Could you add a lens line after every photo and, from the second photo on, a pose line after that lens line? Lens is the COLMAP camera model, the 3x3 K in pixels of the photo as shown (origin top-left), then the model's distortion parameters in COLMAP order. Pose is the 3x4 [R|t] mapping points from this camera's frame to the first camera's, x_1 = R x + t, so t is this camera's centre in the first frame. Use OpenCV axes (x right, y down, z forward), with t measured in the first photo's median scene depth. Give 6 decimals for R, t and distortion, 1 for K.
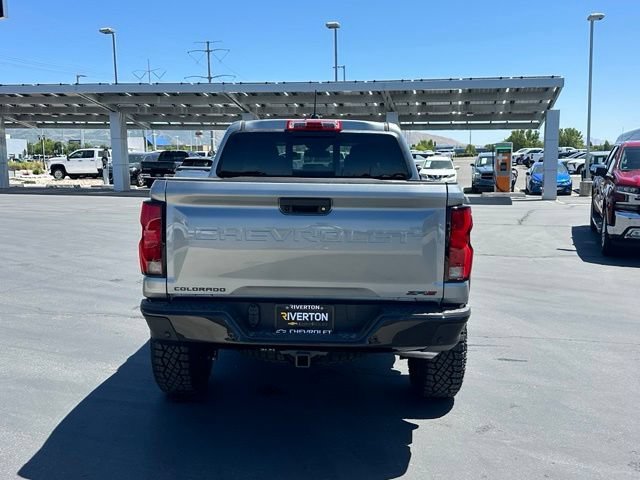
lens RADIAL K [[658.9, 0, 314.8], [0, 658.9, 241.5], [0, 0, 1]] dist [0.204543, -0.453688]
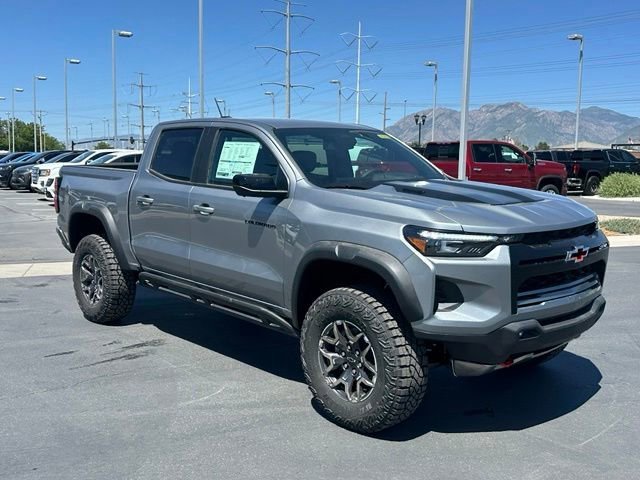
lens RADIAL K [[658.9, 0, 314.8], [0, 658.9, 241.5], [0, 0, 1]] dist [0.204543, -0.453688]
pose [[-0.719629, 0.084523, -0.689195, 0.689656], [-0.086257, 0.973993, 0.209517, -0.226700], [0.688981, 0.210223, -0.693622, 1.900103]]
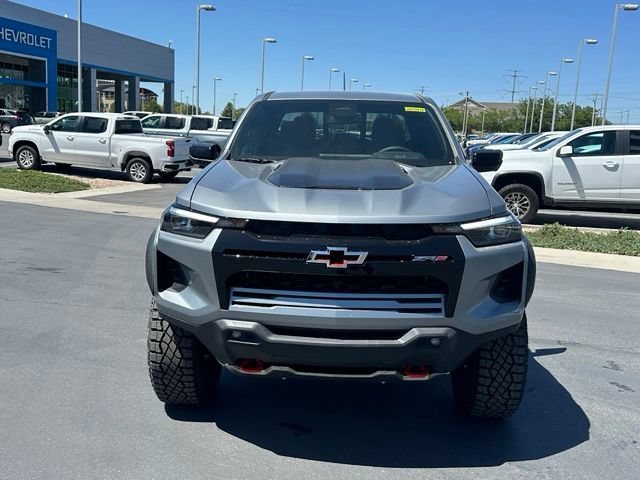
lens RADIAL K [[658.9, 0, 314.8], [0, 658.9, 241.5], [0, 0, 1]] dist [0.204543, -0.453688]
pose [[-0.999082, -0.037095, 0.021448, 0.016685], [-0.029633, 0.959692, 0.279489, -0.252815], [-0.030951, 0.278597, -0.959909, 2.118382]]
